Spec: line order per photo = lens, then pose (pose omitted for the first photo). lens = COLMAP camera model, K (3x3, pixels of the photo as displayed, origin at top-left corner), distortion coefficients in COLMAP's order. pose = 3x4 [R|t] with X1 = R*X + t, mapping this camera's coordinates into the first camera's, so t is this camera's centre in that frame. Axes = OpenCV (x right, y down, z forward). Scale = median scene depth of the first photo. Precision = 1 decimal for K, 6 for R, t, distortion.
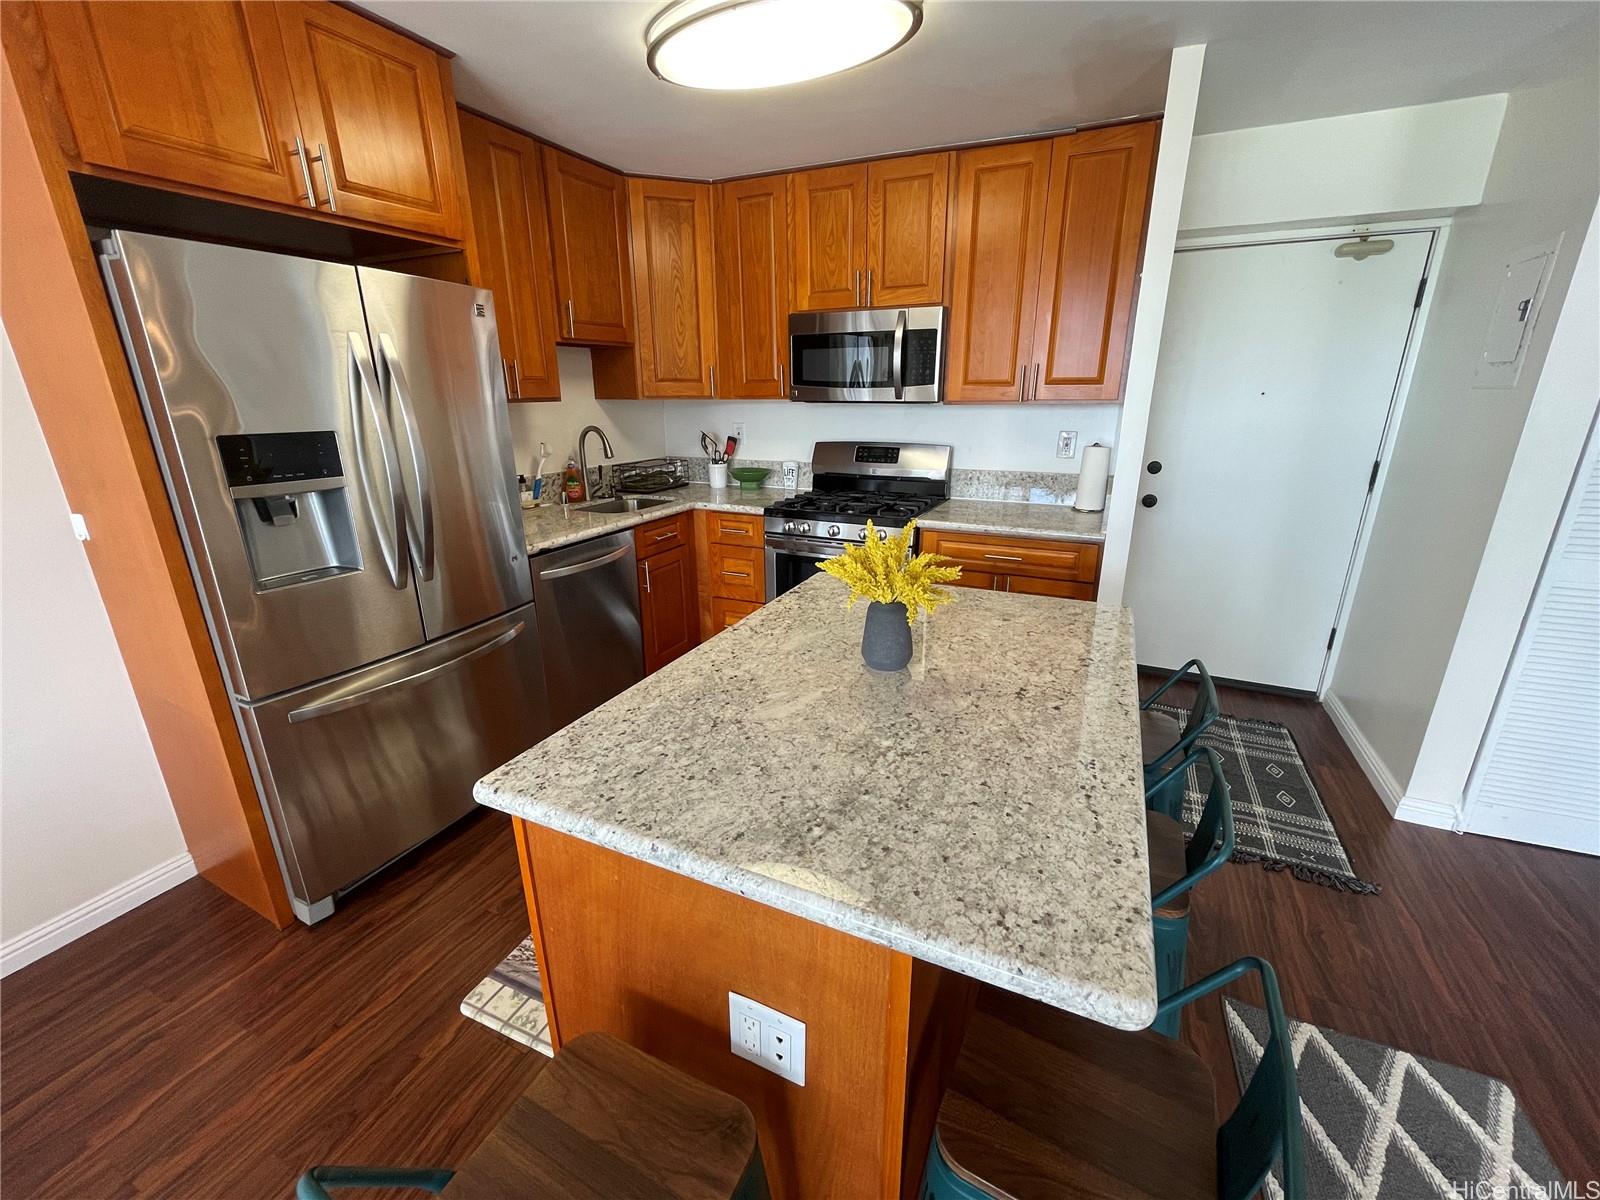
lens RADIAL K [[650.5, 0, 797.2], [0, 650.5, 598.0], [0, 0, 1]] dist [0.002274, 0.000204]
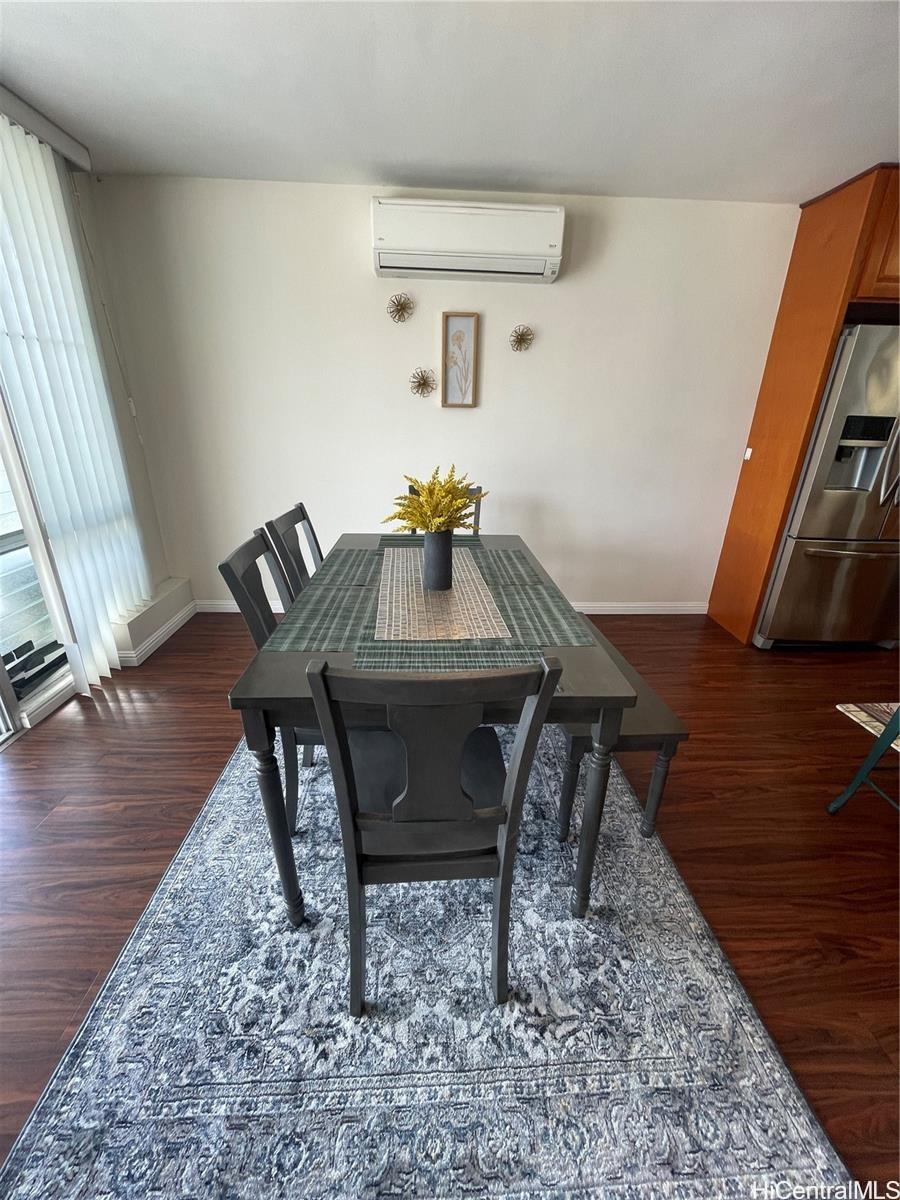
lens RADIAL K [[487.9, 0, 450.0], [0, 487.9, 600.0], [0, 0, 1]] dist [0.002274, 0.000204]
pose [[0.467632, 0.349124, -0.812055, 0.044400], [-0.295244, 0.927624, 0.228790, 0.318233], [0.833157, 0.132765, 0.536863, -0.852126]]
